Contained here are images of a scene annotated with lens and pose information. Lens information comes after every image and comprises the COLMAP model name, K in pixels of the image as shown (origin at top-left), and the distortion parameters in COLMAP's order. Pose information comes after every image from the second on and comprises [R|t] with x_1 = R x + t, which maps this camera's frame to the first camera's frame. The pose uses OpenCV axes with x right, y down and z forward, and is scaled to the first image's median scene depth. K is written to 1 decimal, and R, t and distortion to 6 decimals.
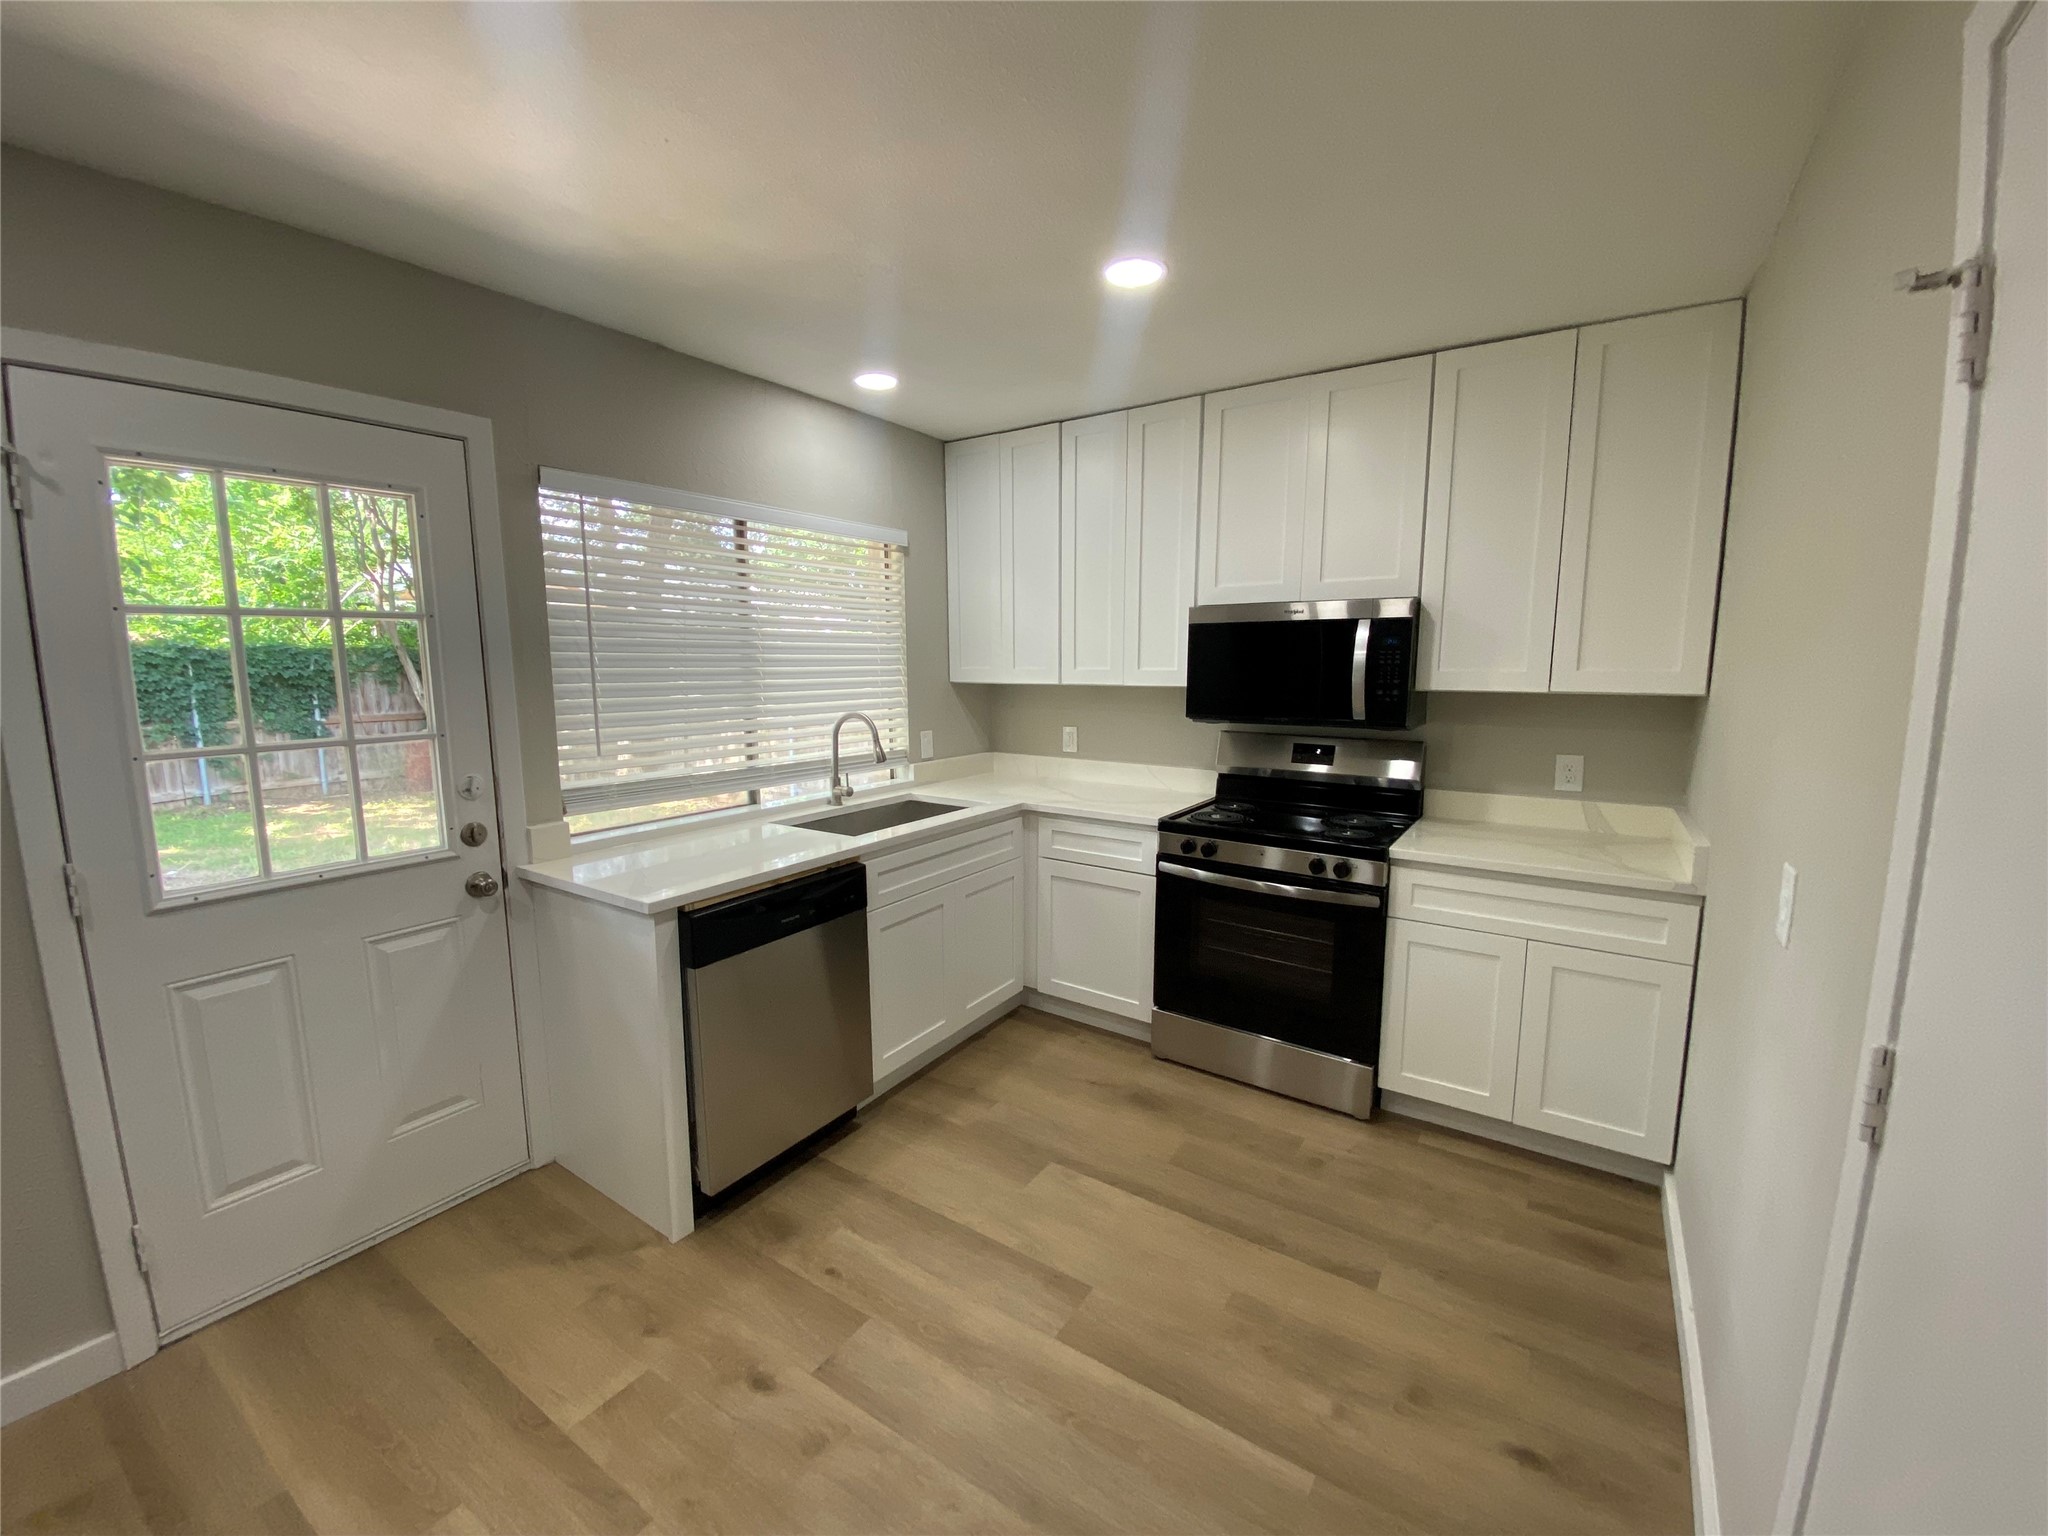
lens RADIAL K [[826.8, 0, 1020.9], [0, 826.8, 766.6], [0, 0, 1]] dist [0.027929, -0.023898]
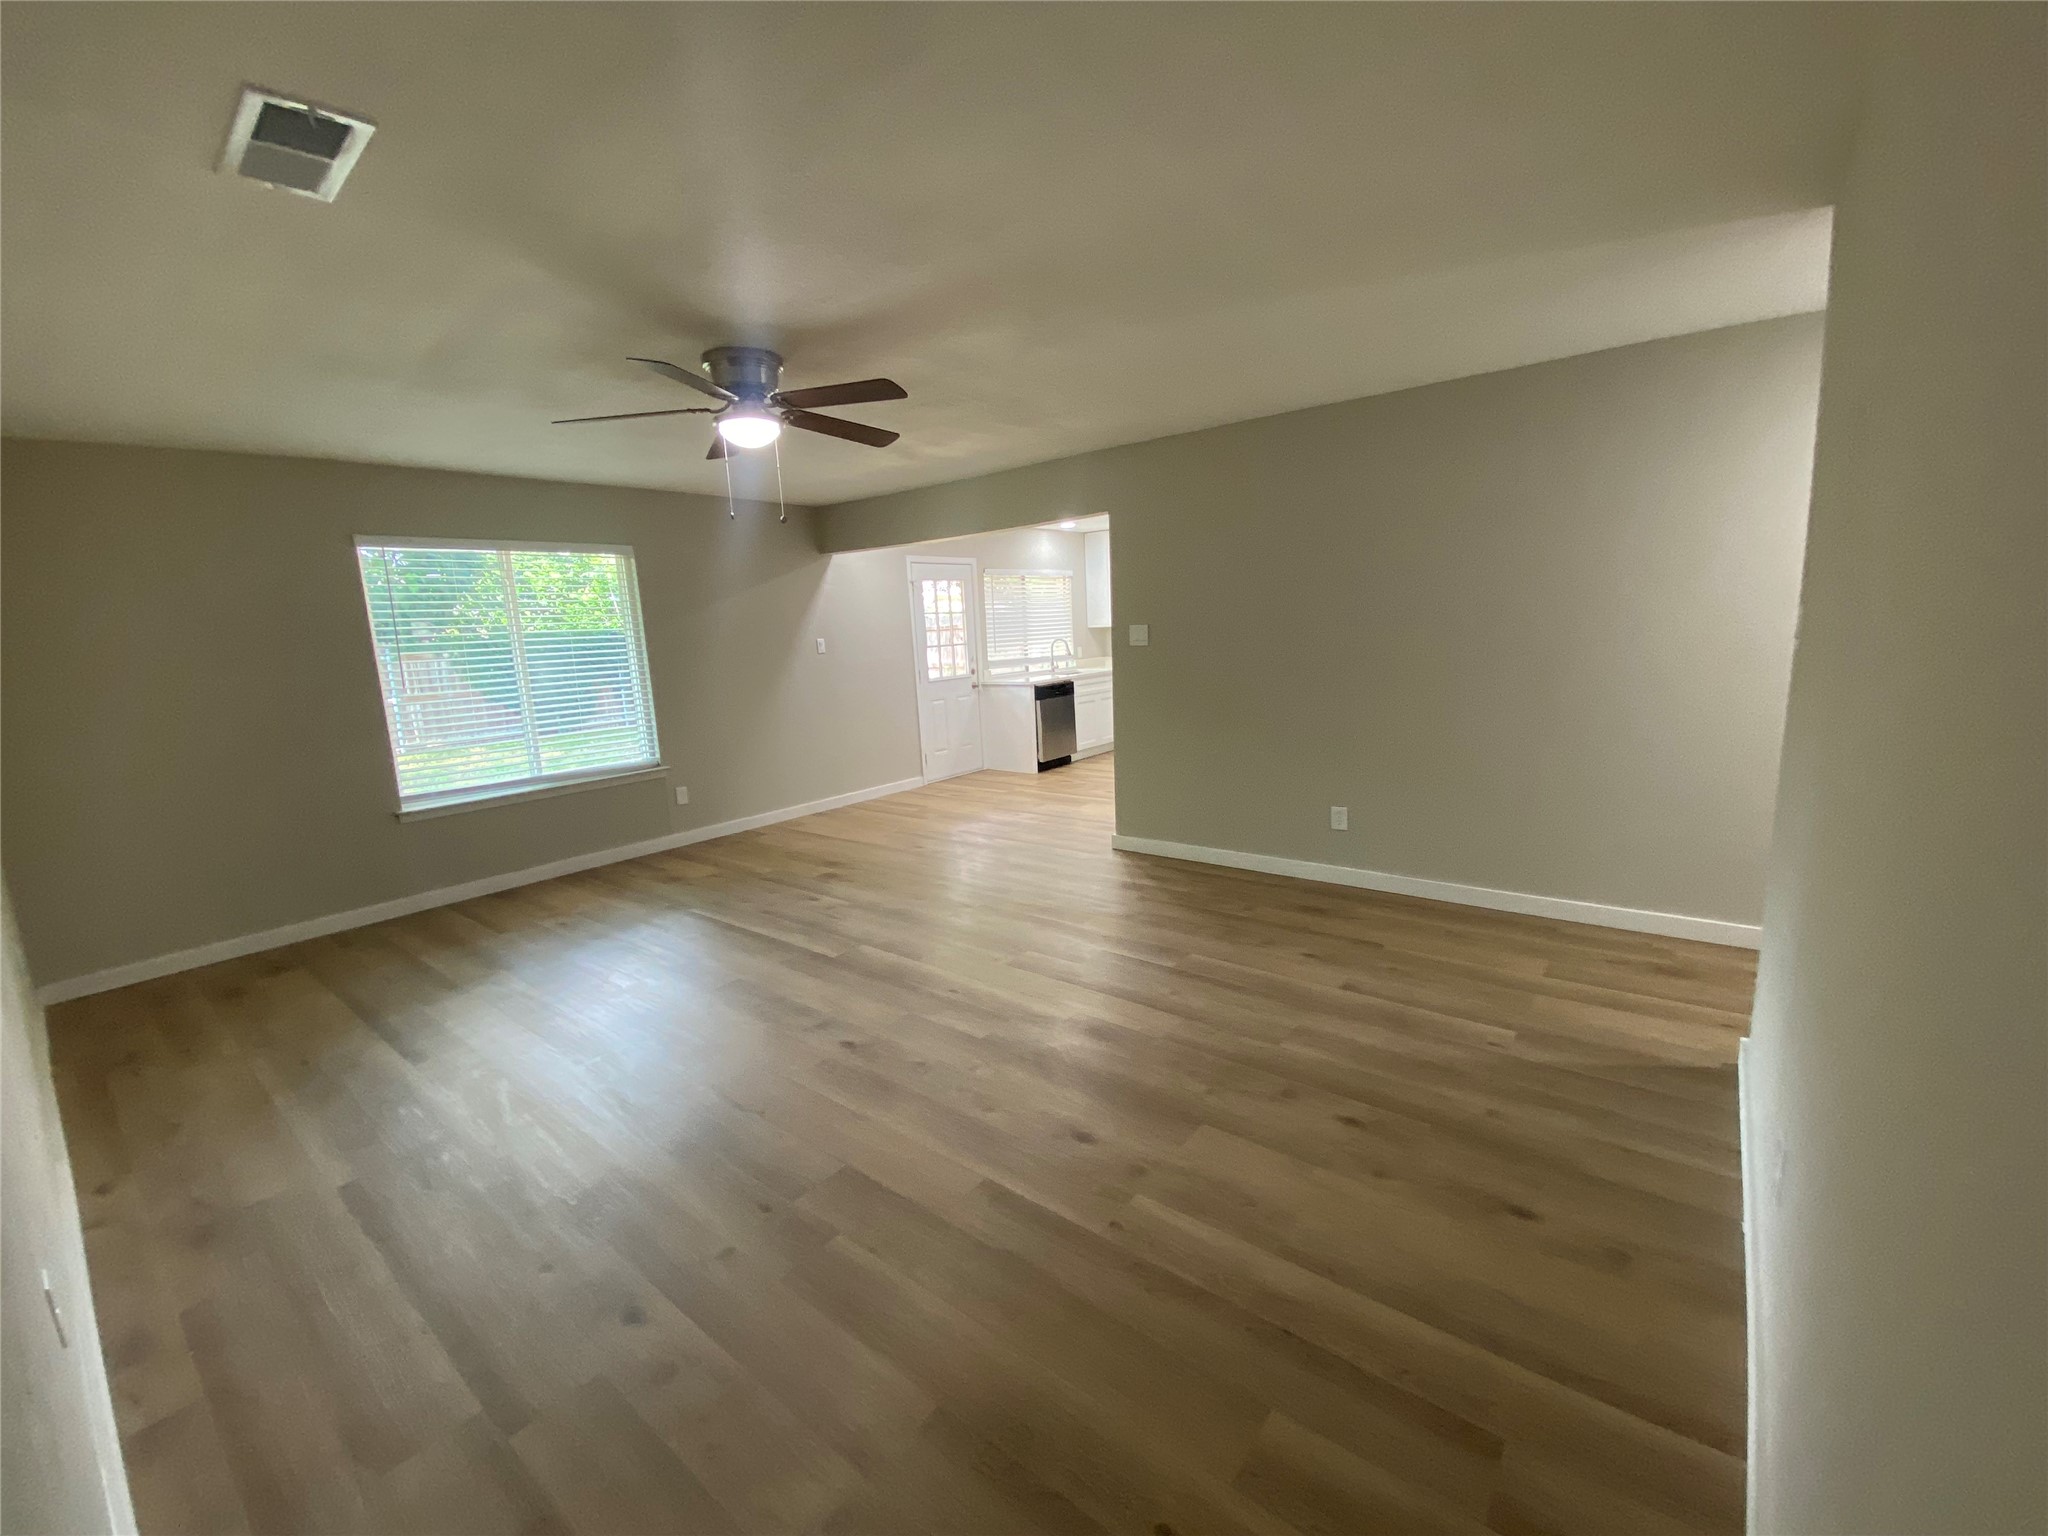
lens RADIAL K [[811.8, 0, 1043.6], [0, 811.8, 787.9], [0, 0, 1]] dist [0.015421, -0.021744]
pose [[0.997574, -0.028455, -0.063540, -0.110255], [0.032741, 0.997184, 0.067470, 0.312873], [0.061441, -0.069387, 0.995696, -2.241277]]
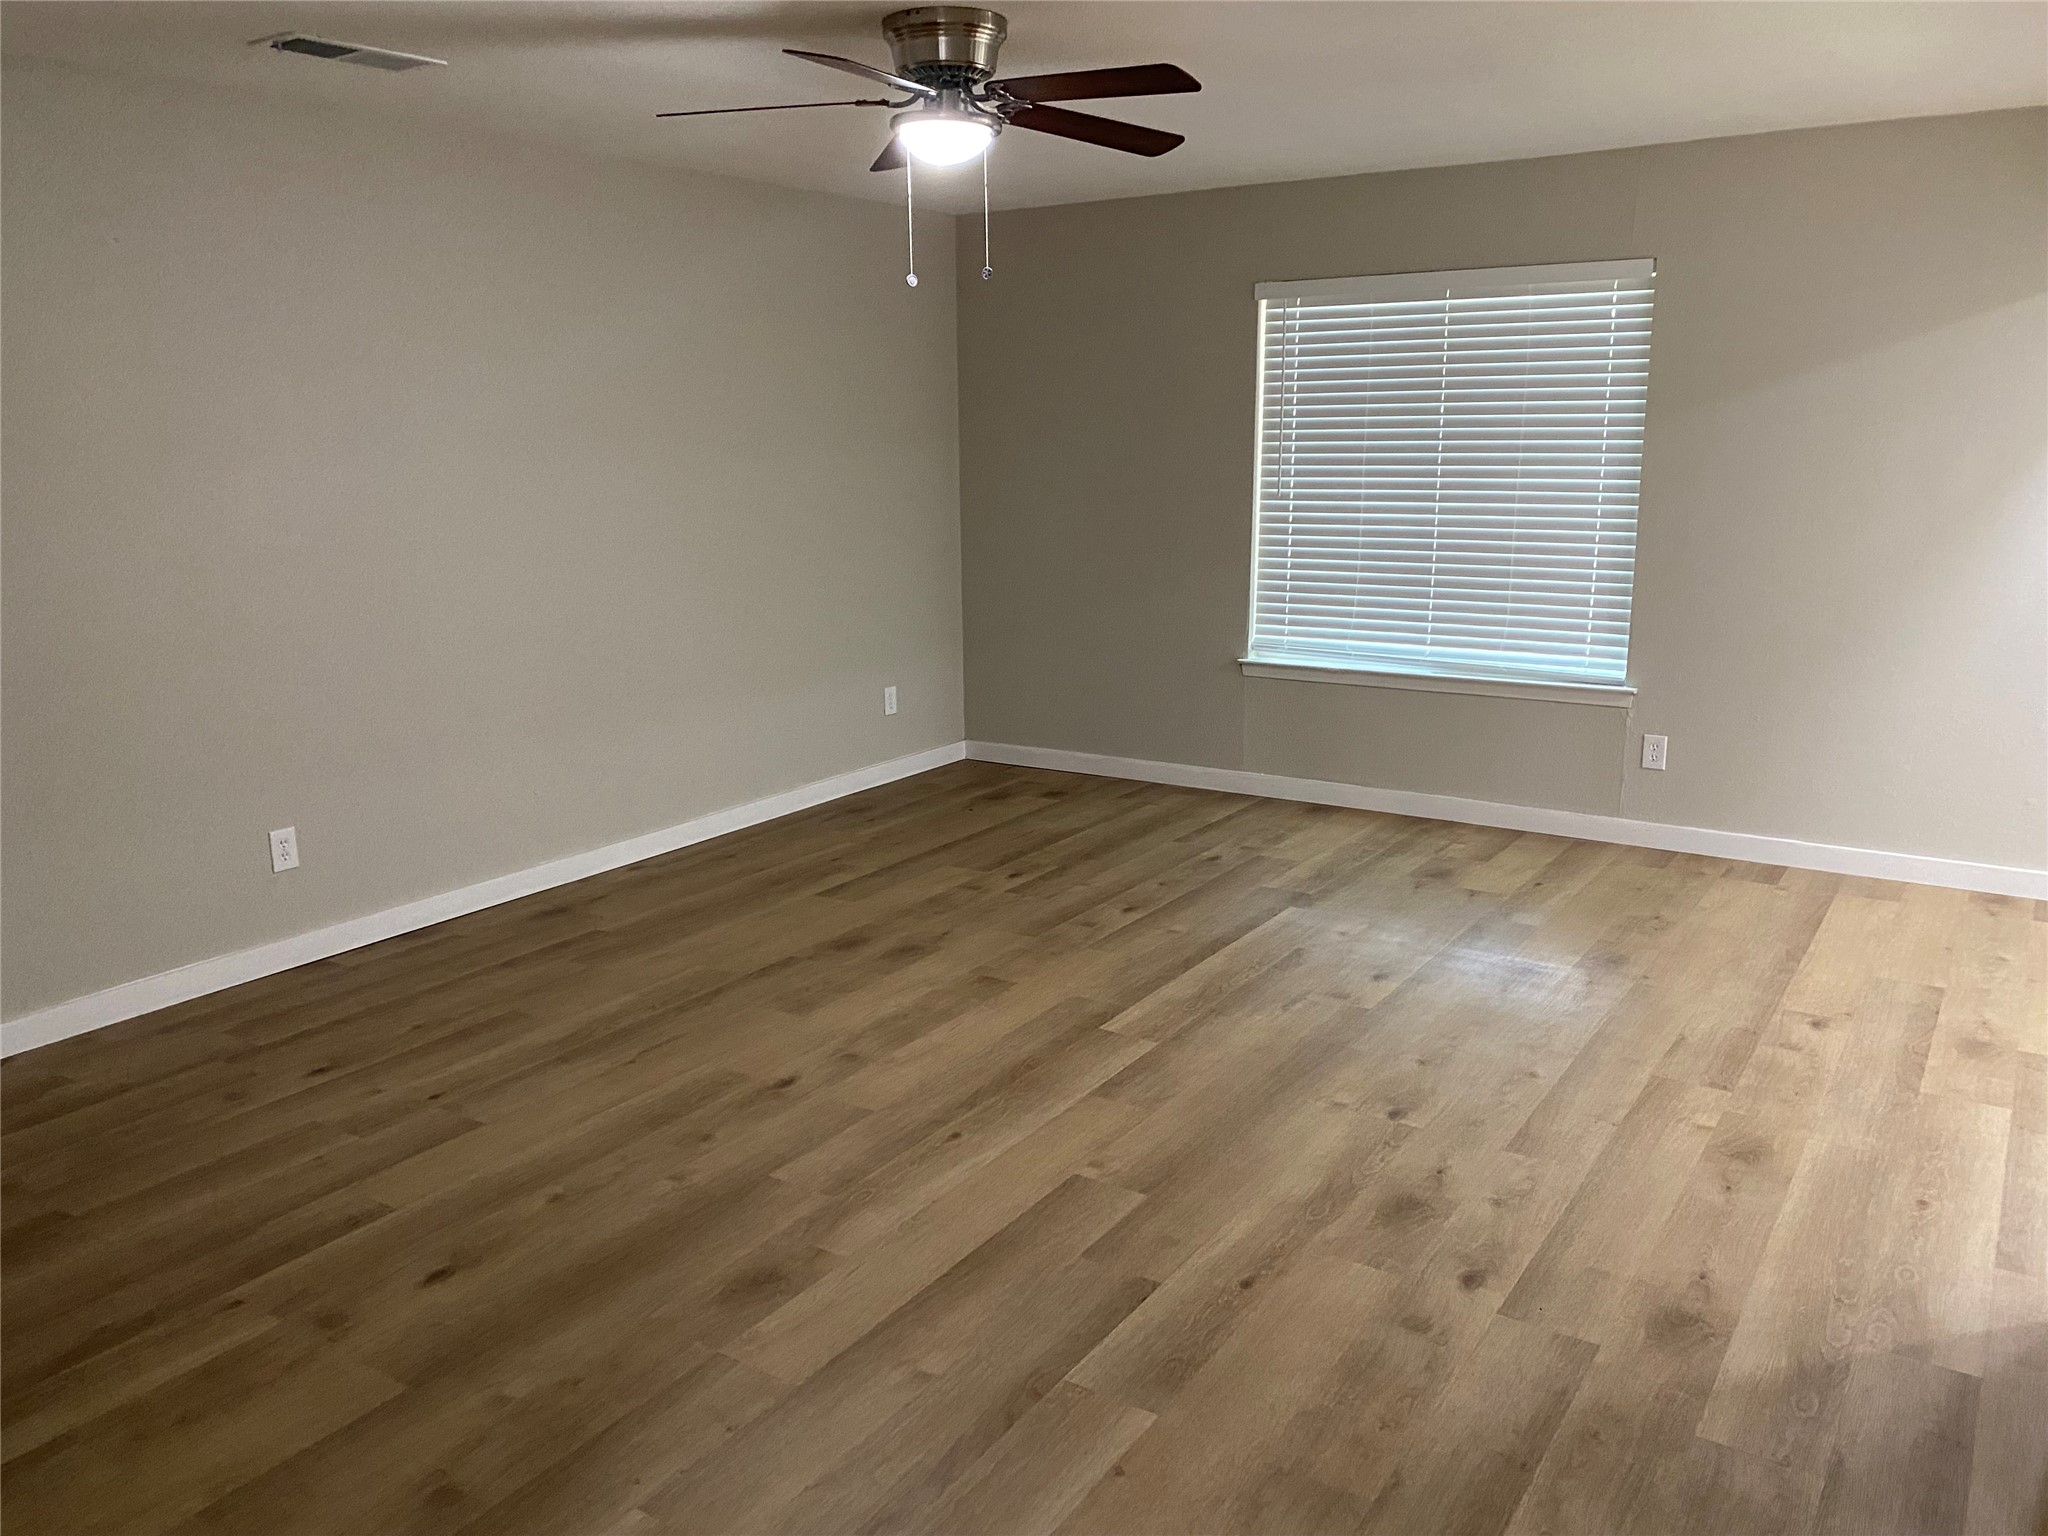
lens RADIAL K [[1552.3, 0, 1021.7], [0, 1552.3, 773.2], [0, 0, 1]] dist [0.093469, -0.127202]
pose [[0.009667, 0.222131, -0.974969, 0.893923], [-0.119675, 0.968264, 0.219416, 0.106279], [0.992766, 0.114558, 0.035944, -1.043906]]
